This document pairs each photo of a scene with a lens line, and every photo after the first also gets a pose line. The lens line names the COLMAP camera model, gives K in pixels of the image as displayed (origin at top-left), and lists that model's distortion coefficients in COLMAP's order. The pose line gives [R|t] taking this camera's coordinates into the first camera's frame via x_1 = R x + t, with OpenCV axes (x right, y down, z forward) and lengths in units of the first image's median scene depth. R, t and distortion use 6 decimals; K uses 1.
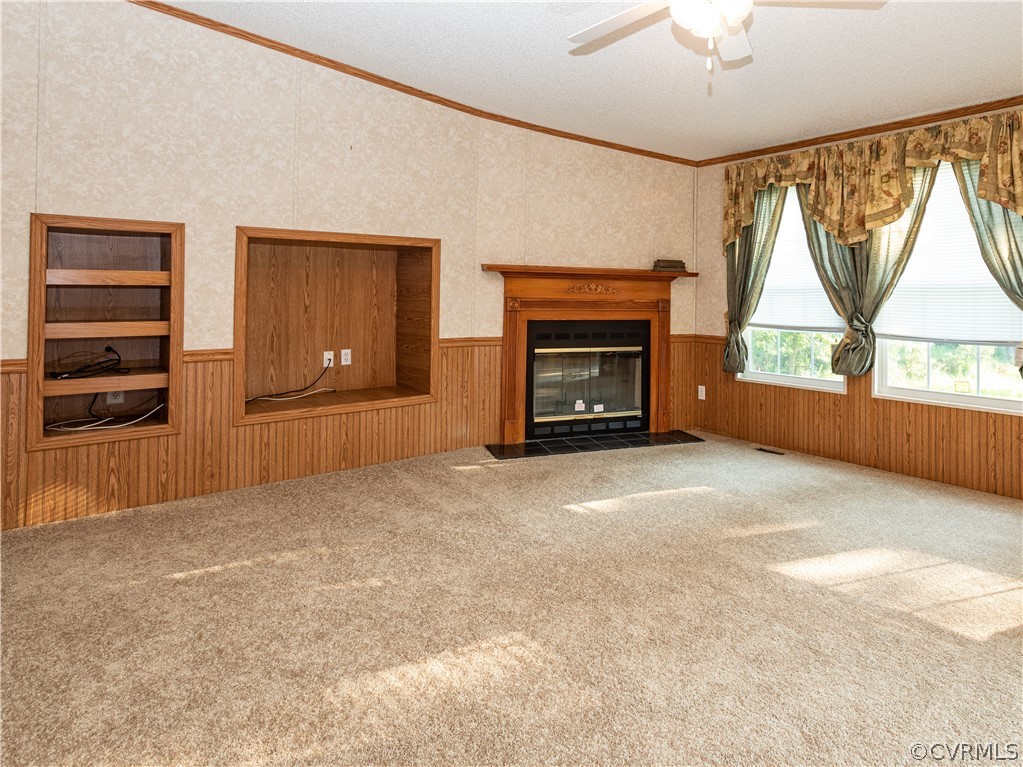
lens RADIAL K [[595.5, 0, 571.7], [0, 595.5, 289.1], [0, 0, 1]] dist [0.000900, 0.000734]
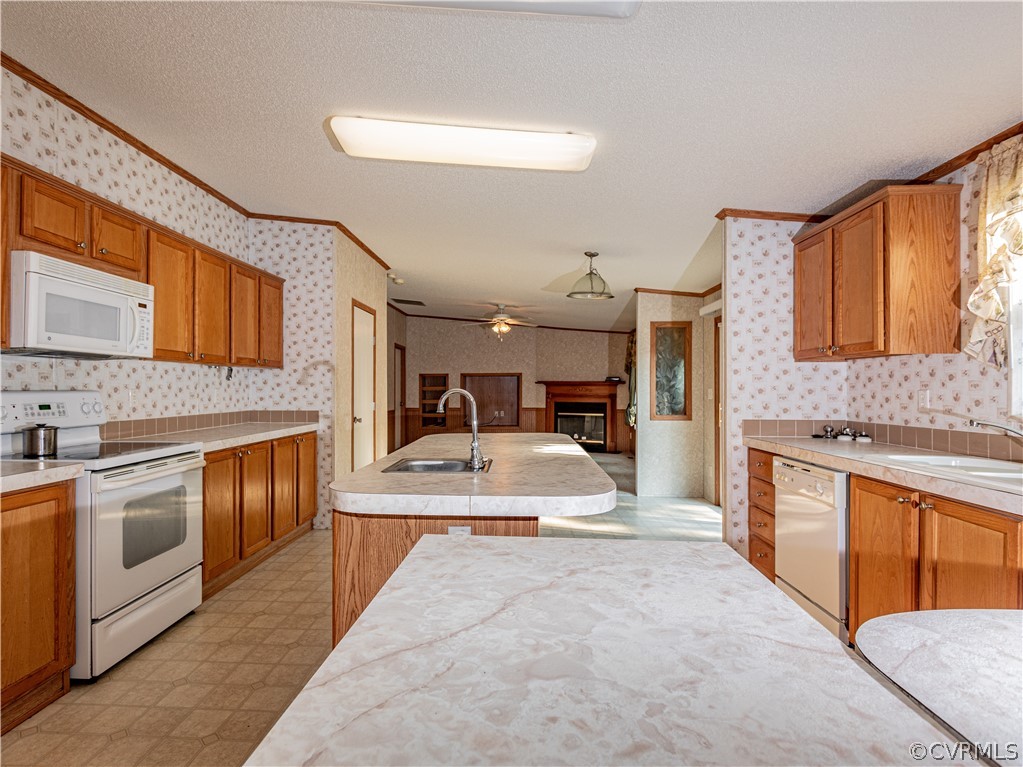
lens RADIAL K [[548.5, 0, 492.5], [0, 548.5, 388.5], [0, 0, 1]] dist [0.003130, 0.002762]
pose [[0.705286, -0.006578, -0.708893, 1.552294], [0.013137, 0.999907, 0.003792, -0.020251], [0.708802, -0.011987, 0.705306, -0.966877]]
